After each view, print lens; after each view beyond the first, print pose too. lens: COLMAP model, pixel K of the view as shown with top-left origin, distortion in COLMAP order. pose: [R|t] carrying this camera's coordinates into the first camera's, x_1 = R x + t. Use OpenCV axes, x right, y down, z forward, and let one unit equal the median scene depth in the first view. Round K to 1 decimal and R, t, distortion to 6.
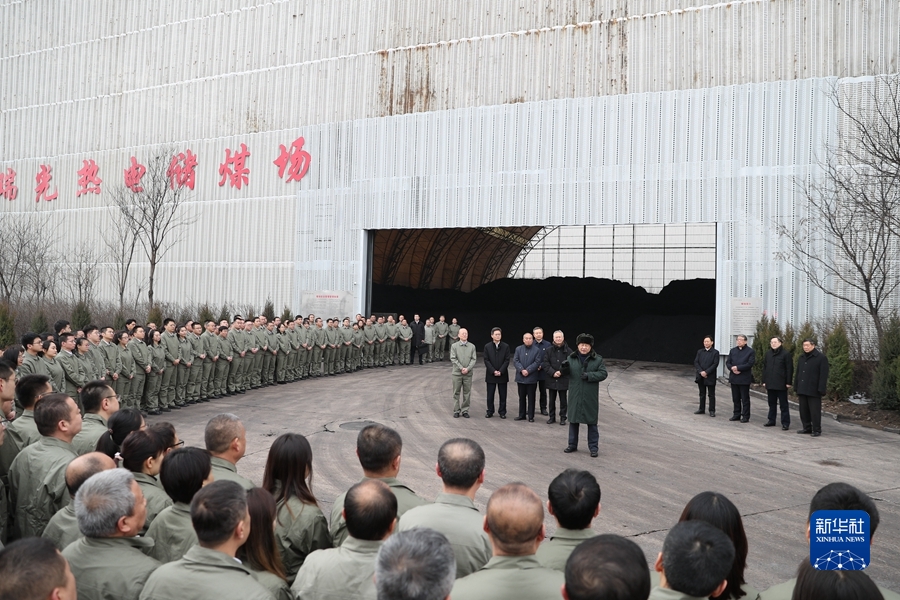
lens RADIAL K [[627.3, 0, 448.0], [0, 627.3, 307.3], [0, 0, 1]] dist [-0.100852, 0.029136]
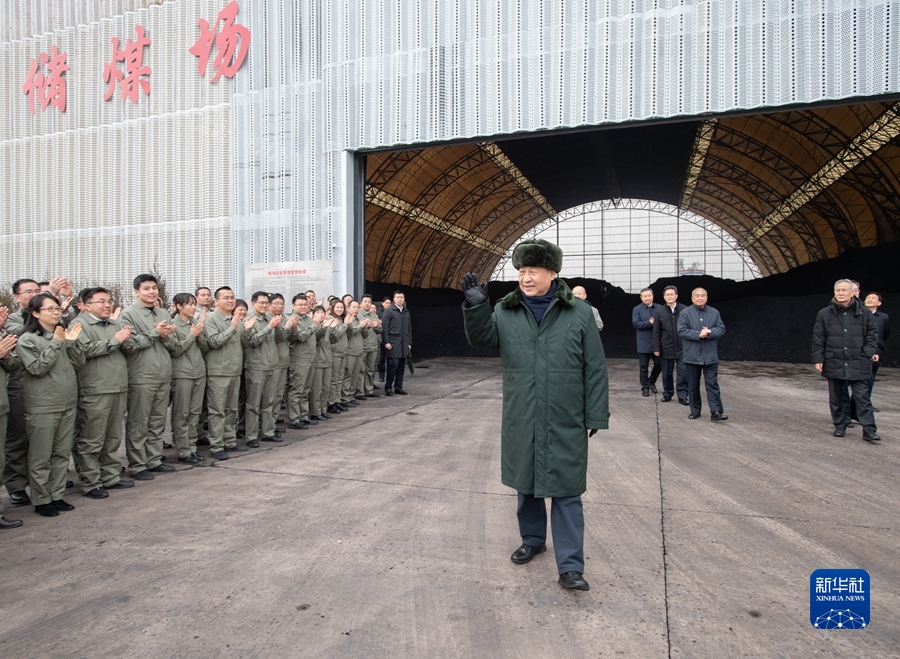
lens RADIAL K [[567.6, 0, 476.8], [0, 567.6, 324.6], [0, 0, 1]] dist [-0.037282, 0.010364]
pose [[0.996772, -0.031864, 0.073685, -0.059460], [0.030340, 0.999304, 0.021713, 0.025879], [-0.074326, -0.019408, 0.997045, 0.476069]]
